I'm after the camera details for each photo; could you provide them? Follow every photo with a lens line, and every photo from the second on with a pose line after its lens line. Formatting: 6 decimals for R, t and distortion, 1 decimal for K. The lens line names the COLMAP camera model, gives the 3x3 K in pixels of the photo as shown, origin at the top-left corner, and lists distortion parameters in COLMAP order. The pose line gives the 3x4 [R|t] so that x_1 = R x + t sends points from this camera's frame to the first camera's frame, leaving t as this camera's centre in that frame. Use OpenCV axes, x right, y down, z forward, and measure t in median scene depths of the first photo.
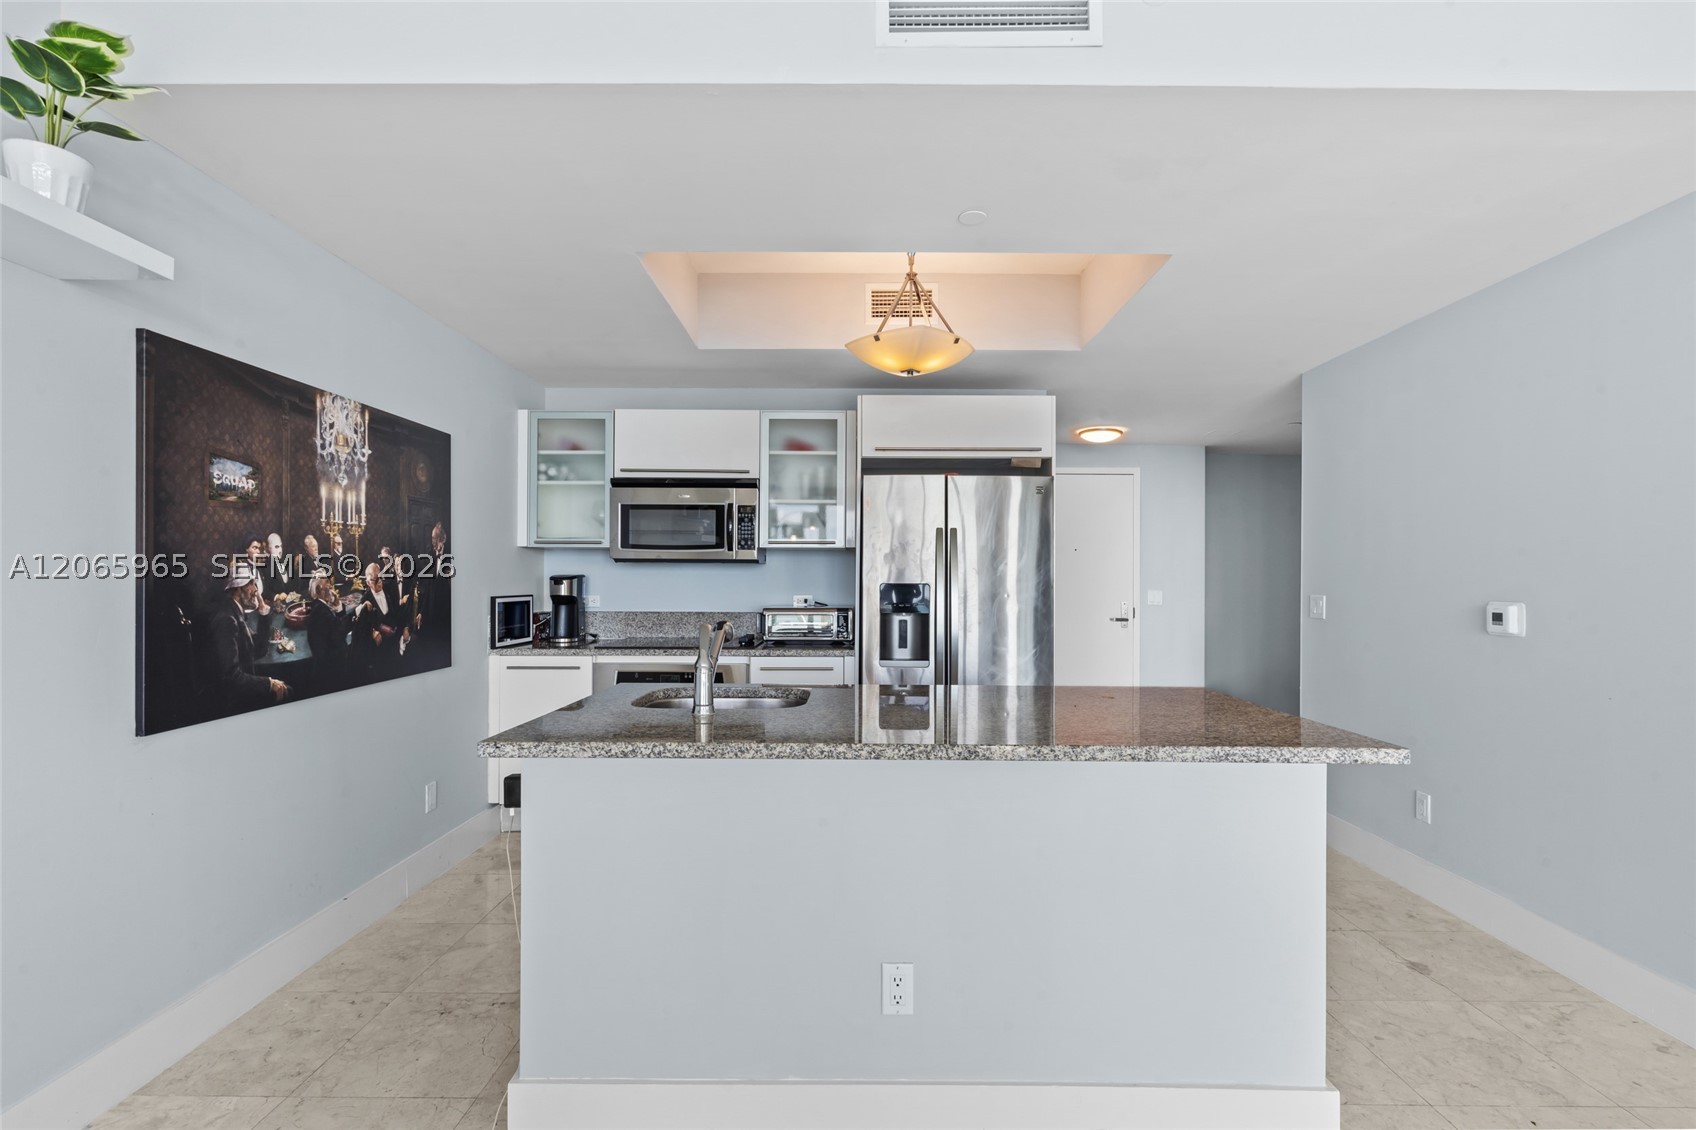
lens RADIAL K [[753.2, 0, 848.4], [0, 753.2, 581.0], [0, 0, 1]] dist [0.003456, -0.000623]
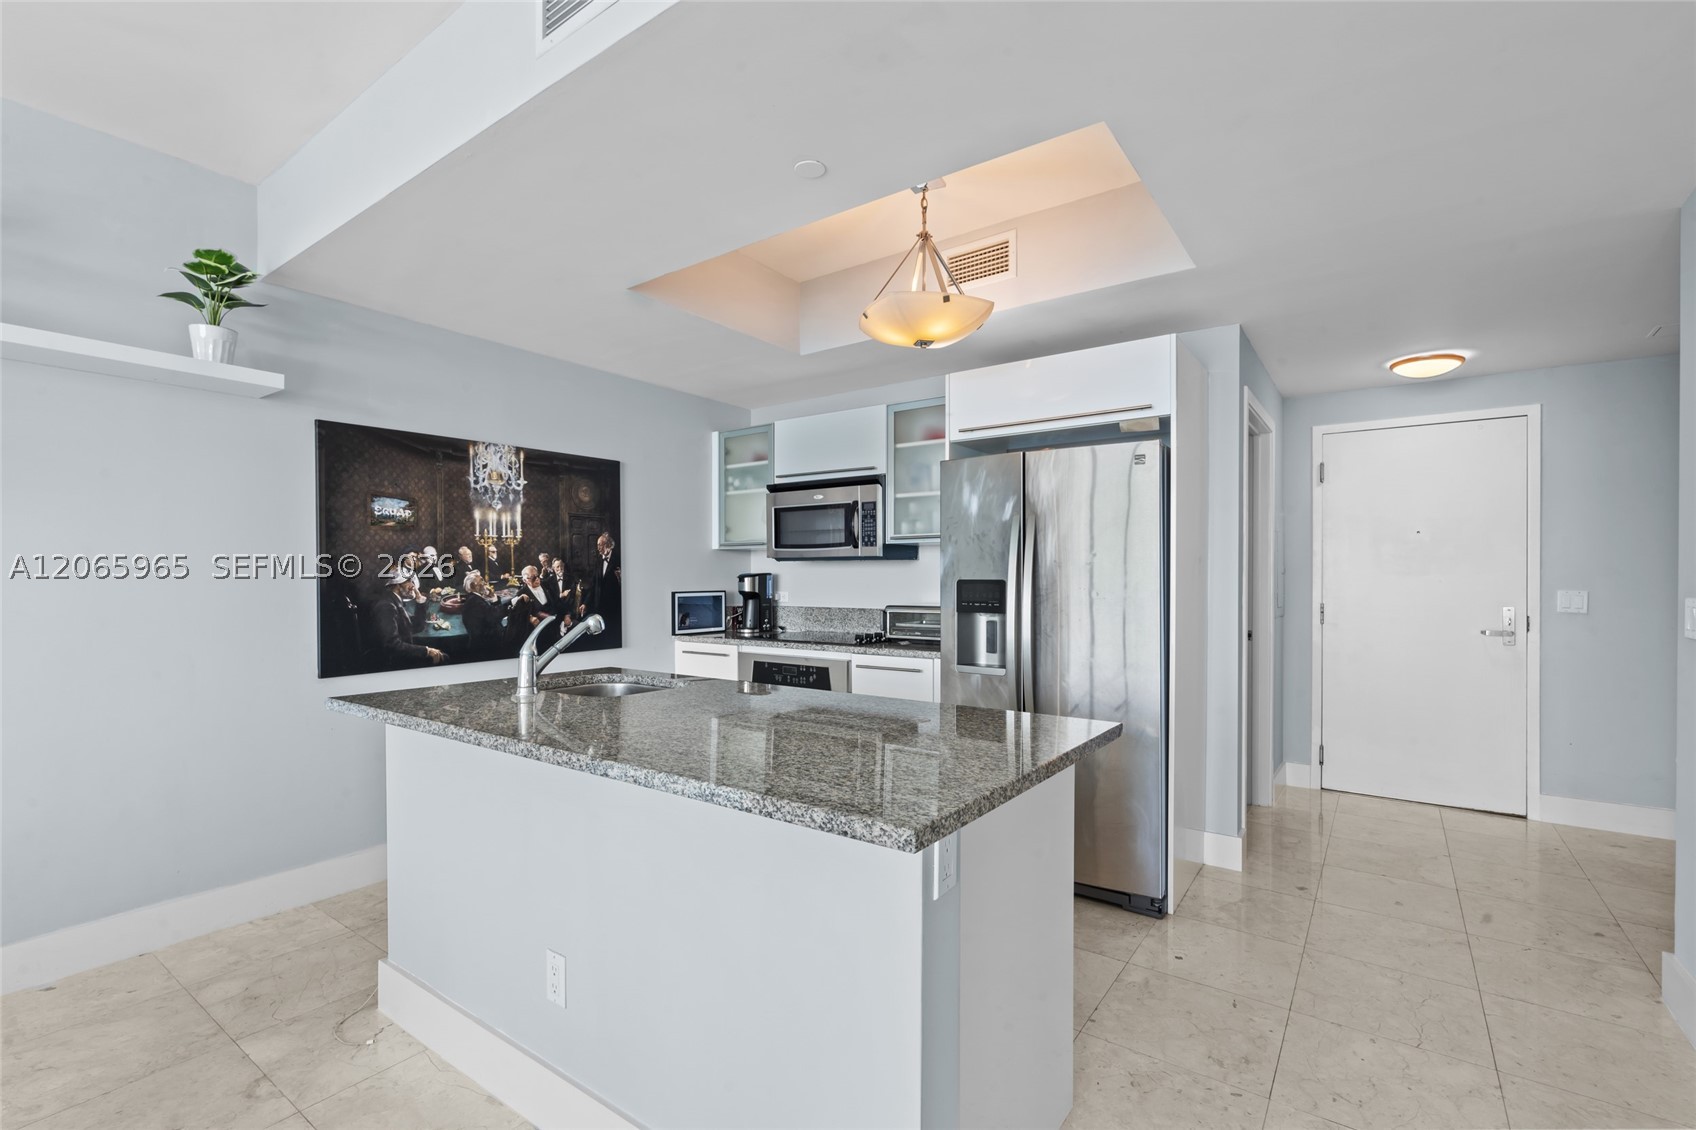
lens RADIAL K [[753.2, 0, 848.0], [0, 753.2, 578.7], [0, 0, 1]] dist [0.003456, -0.000623]
pose [[0.815768, -0.004590, -0.578361, 0.497434], [0.004740, 0.999988, -0.001250, 0.002941], [0.578360, -0.001722, 0.815780, 0.202659]]
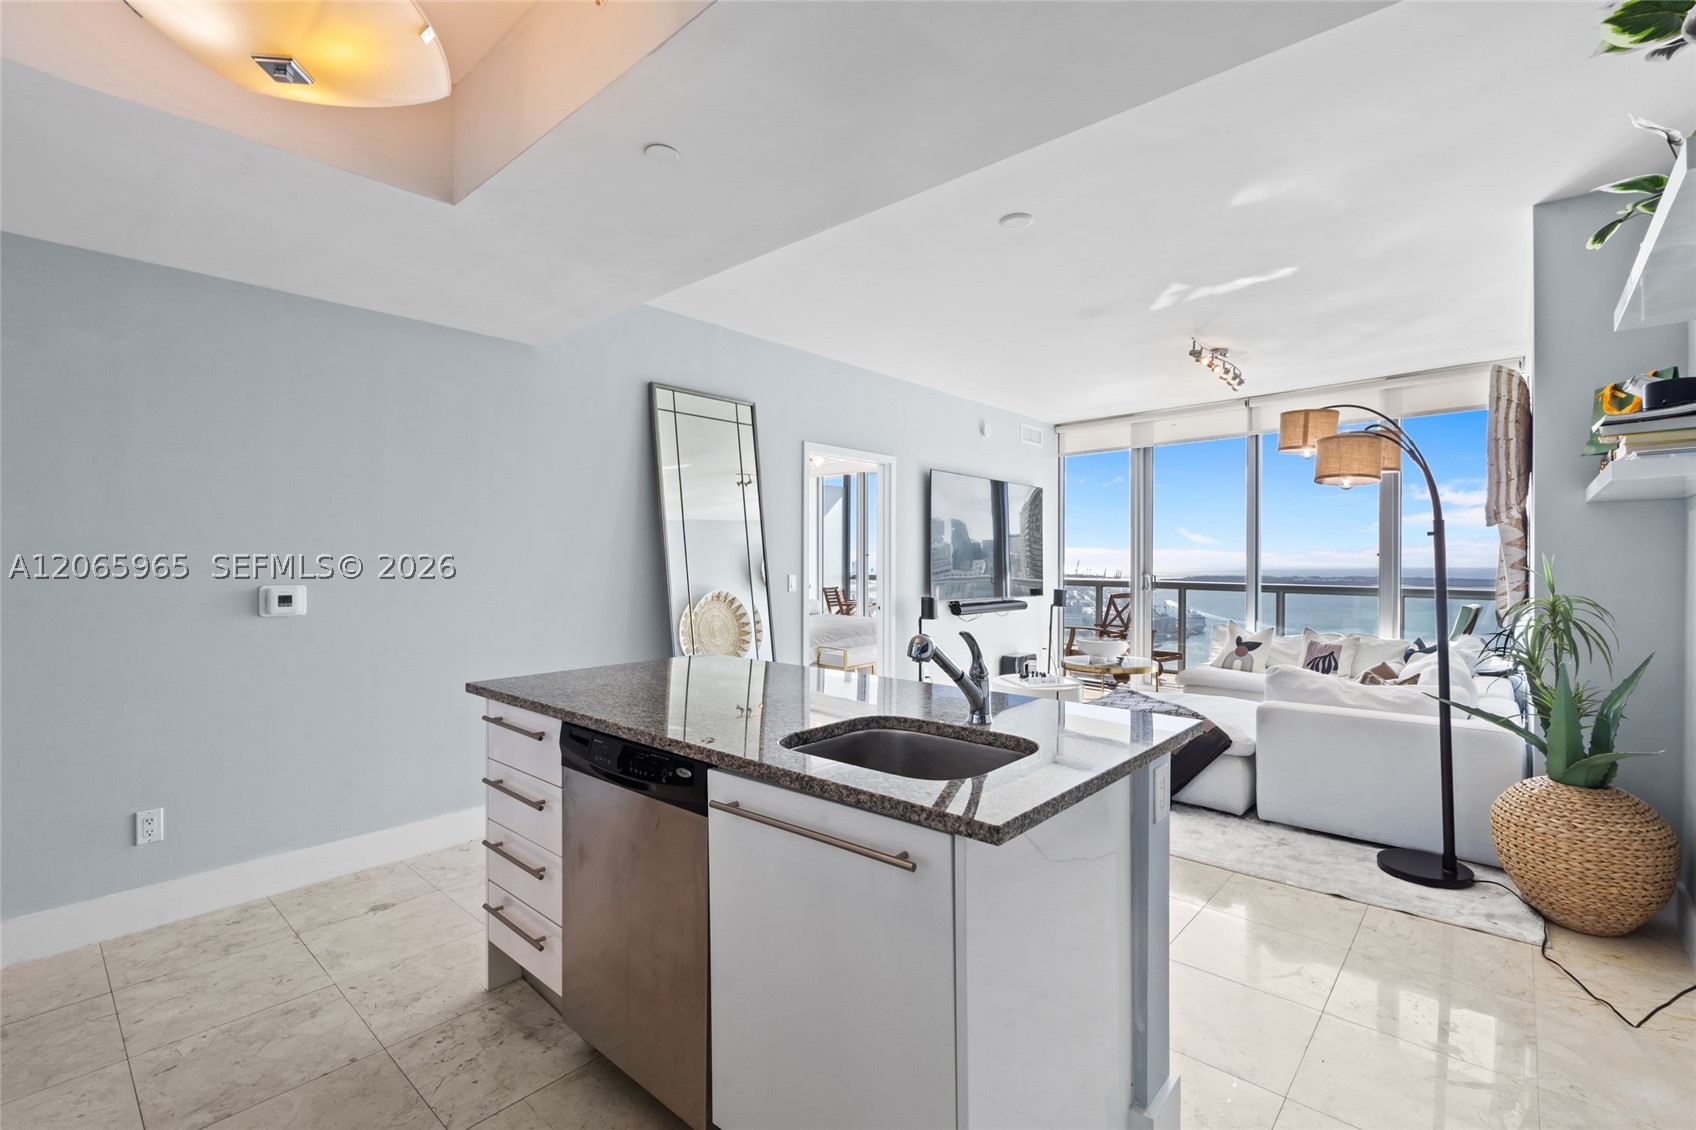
lens RADIAL K [[753.2, 0, 855.6], [0, 753.2, 559.9], [0, 0, 1]] dist [0.003456, -0.000623]
pose [[-0.753351, -0.011277, 0.657522, -0.399683], [-0.007648, 0.999936, 0.008386, -0.020819], [-0.657574, 0.001289, -0.753388, 1.052646]]
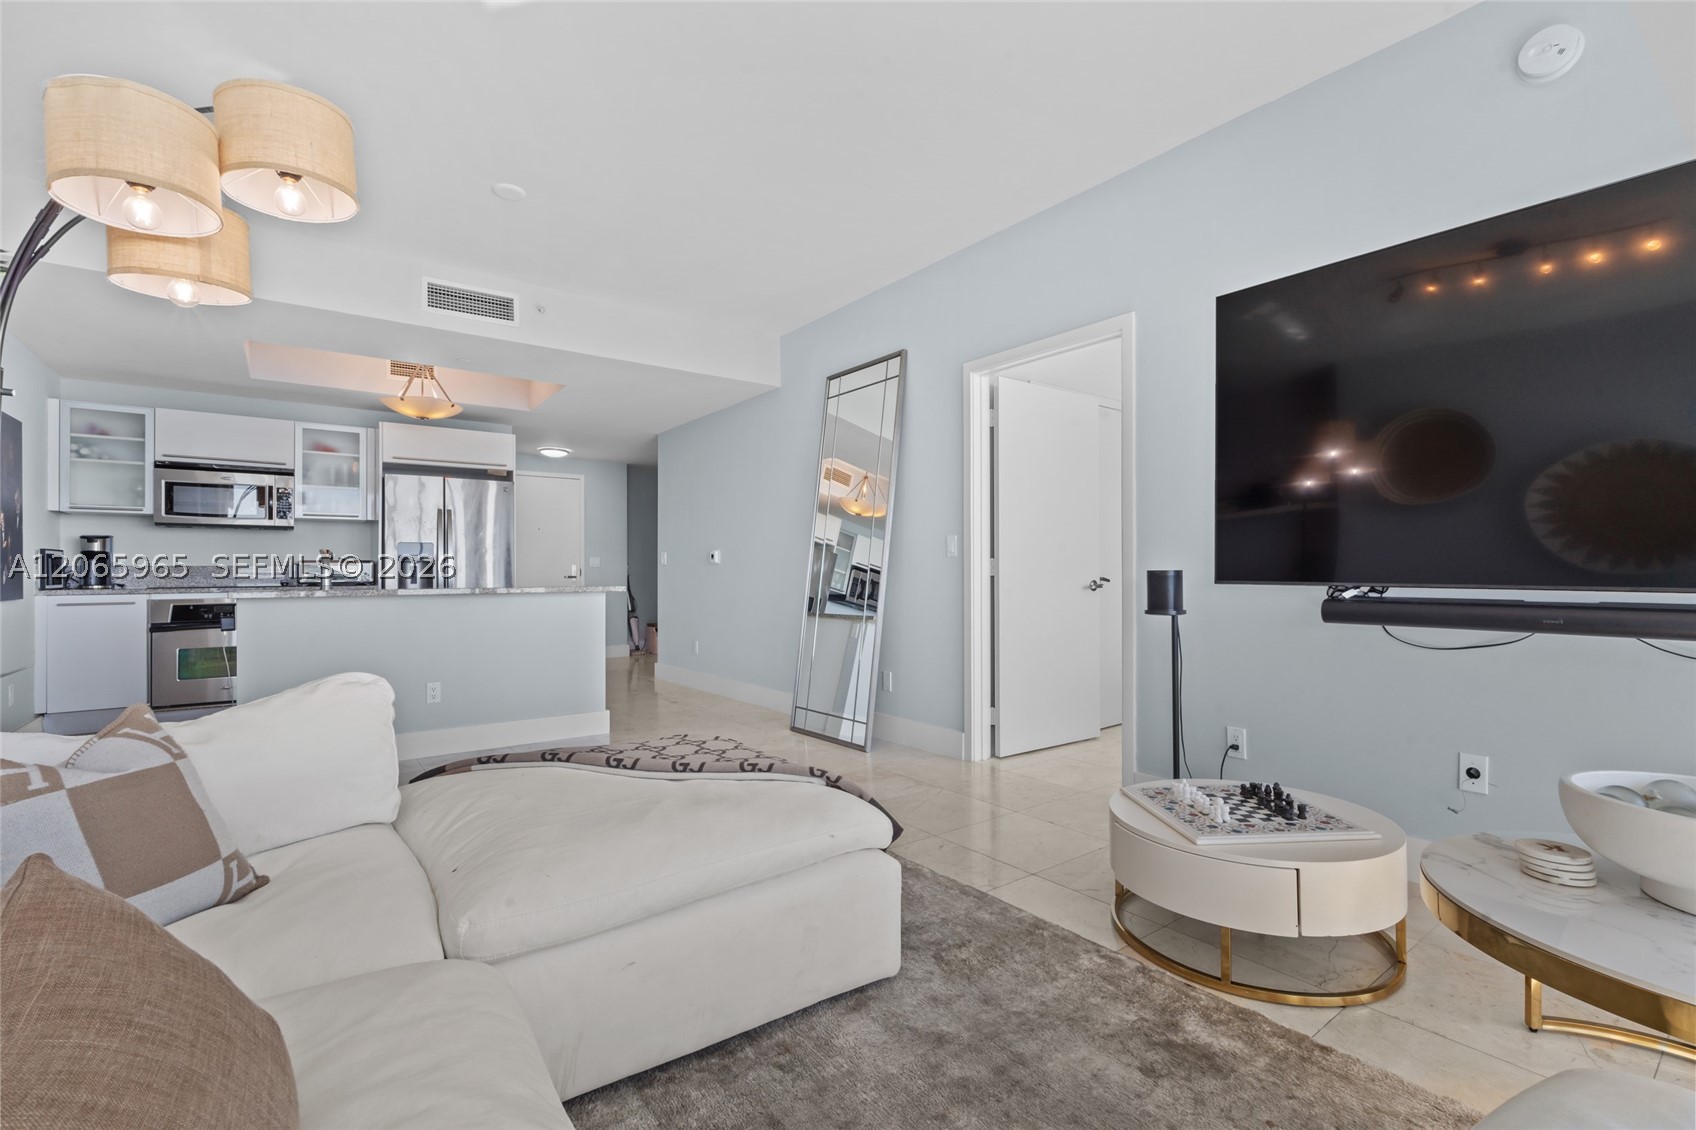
lens RADIAL K [[753.2, 0, 851.3], [0, 753.2, 563.3], [0, 0, 1]] dist [0.003456, -0.000623]
pose [[0.796577, -0.003670, 0.604526, -0.172347], [0.011378, 0.999895, -0.008923, 0.079441], [-0.604430, 0.013986, 0.796536, -0.921952]]
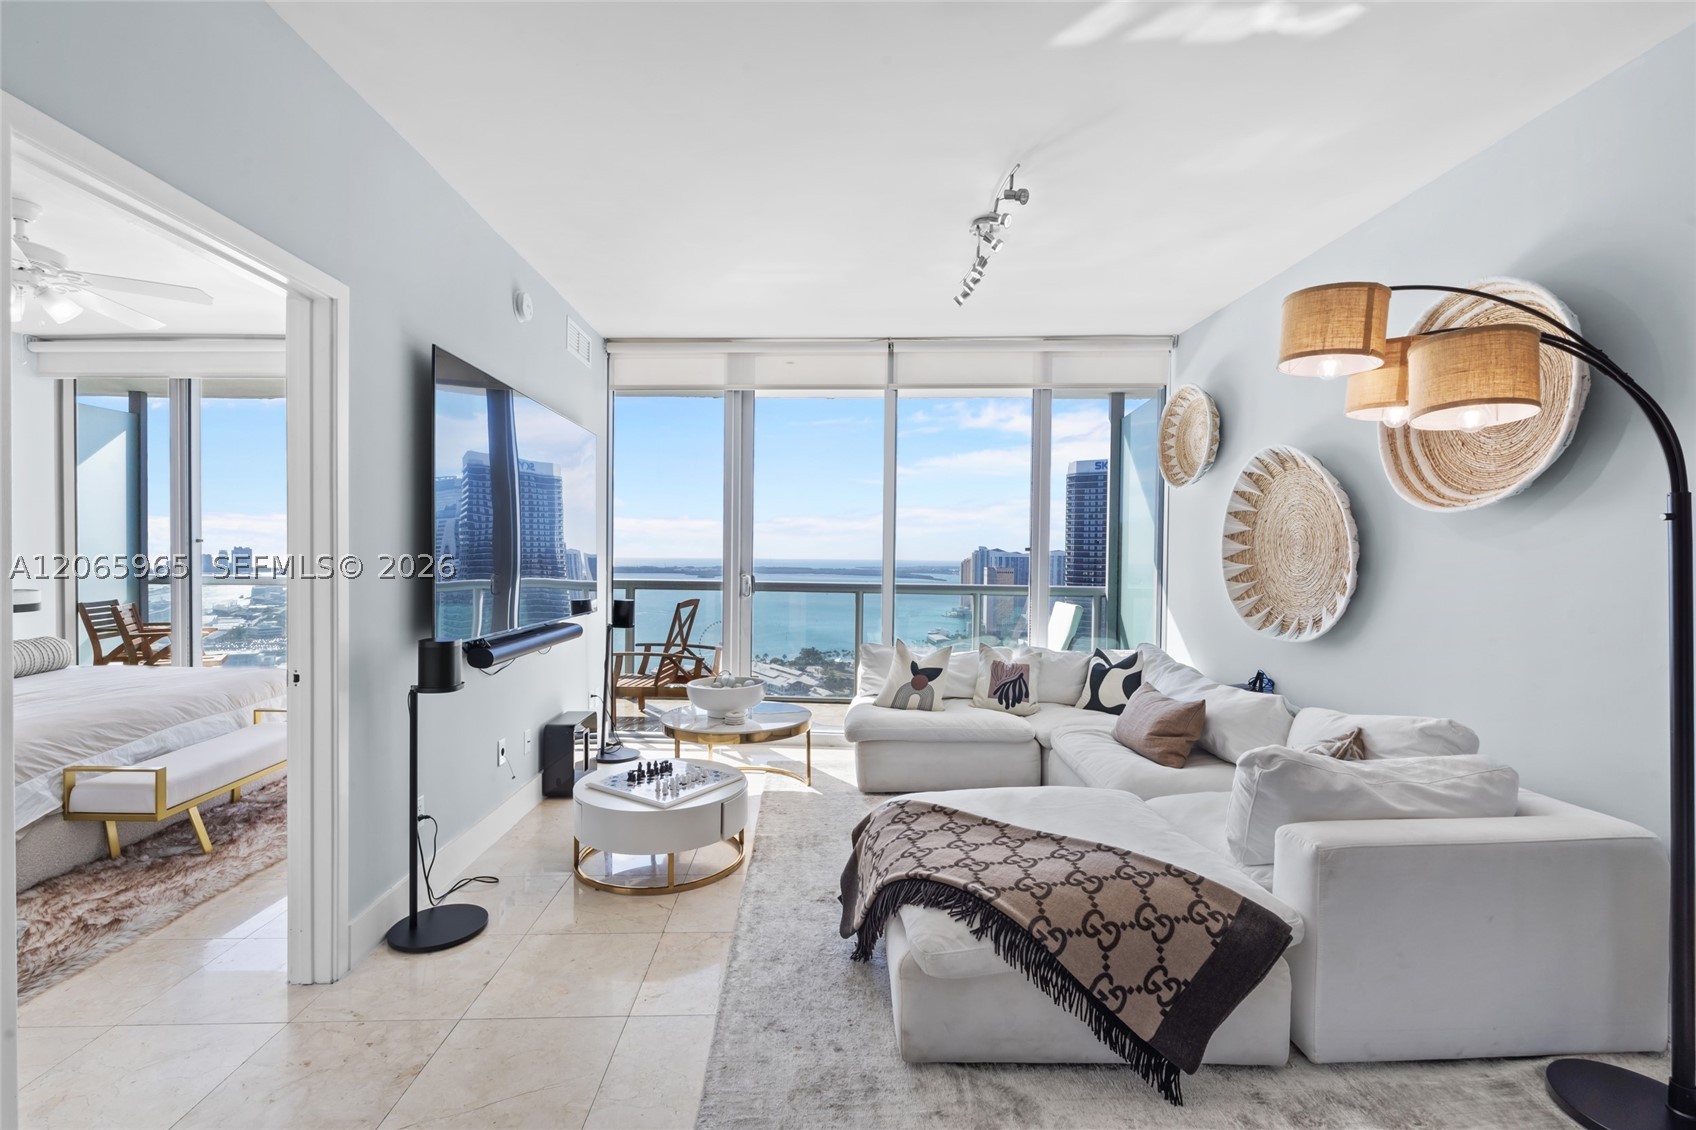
lens RADIAL K [[753.2, 0, 850.5], [0, 753.2, 563.1], [0, 0, 1]] dist [0.003456, -0.000623]
pose [[-0.999043, -0.017841, -0.039924, 0.273027], [-0.018398, 0.999738, 0.013638, -0.013961], [0.039670, 0.014359, -0.999110, 0.356764]]
